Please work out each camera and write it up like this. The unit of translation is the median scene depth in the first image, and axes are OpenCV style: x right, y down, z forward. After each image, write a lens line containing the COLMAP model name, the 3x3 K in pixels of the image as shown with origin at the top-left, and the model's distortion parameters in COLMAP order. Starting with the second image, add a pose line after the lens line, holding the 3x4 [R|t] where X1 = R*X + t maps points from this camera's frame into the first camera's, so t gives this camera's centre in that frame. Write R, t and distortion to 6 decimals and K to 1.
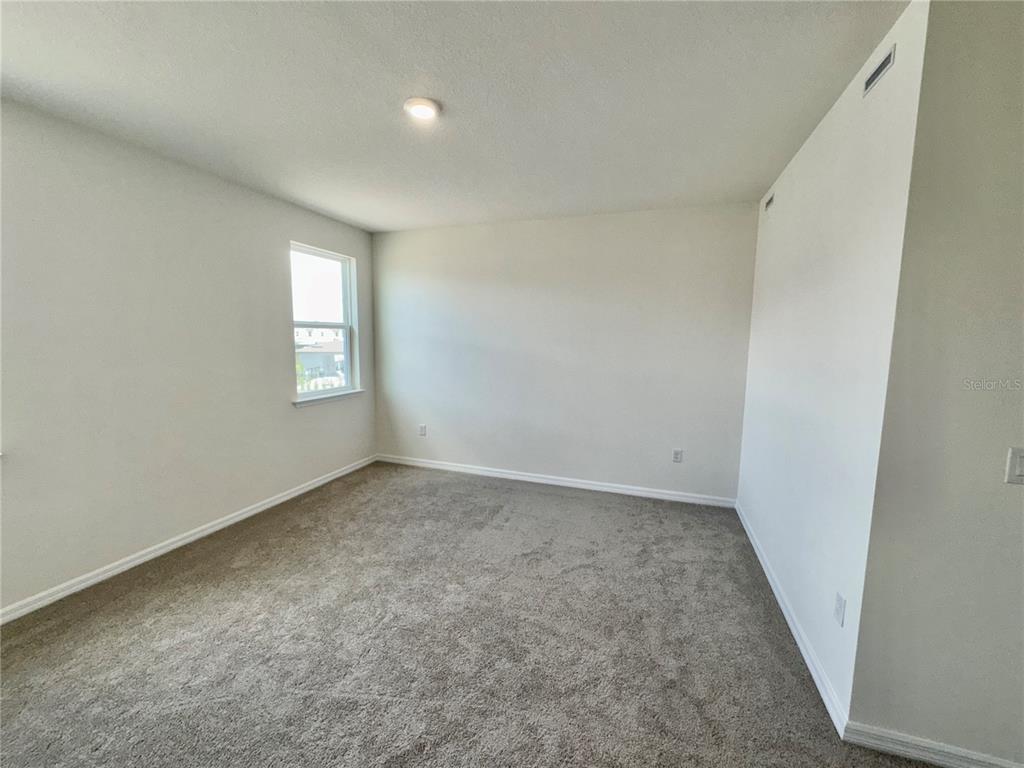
lens RADIAL K [[409.4, 0, 512.0], [0, 409.4, 381.9], [0, 0, 1]] dist [-0.001954, -0.000405]
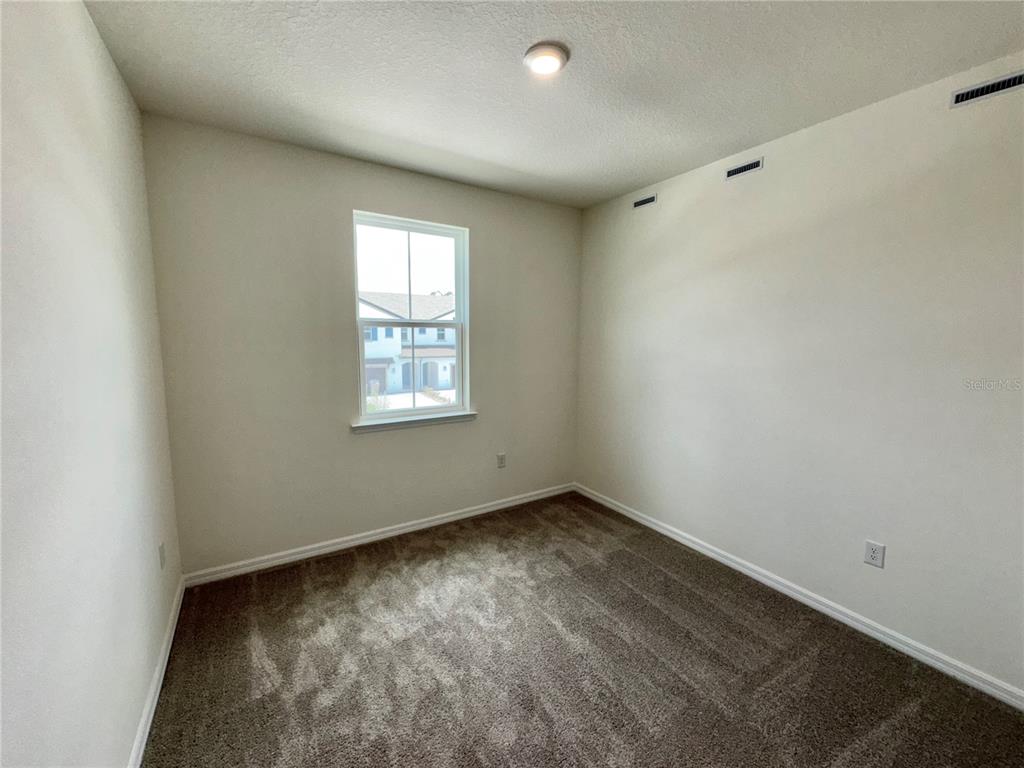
lens RADIAL K [[409.4, 0, 512.0], [0, 409.4, 381.9], [0, 0, 1]] dist [-0.001954, -0.000405]
pose [[0.771803, 0.045529, -0.634230, 0.150704], [-0.051487, 0.998633, 0.009033, -0.046009], [0.633774, 0.025683, 0.773092, 0.525020]]
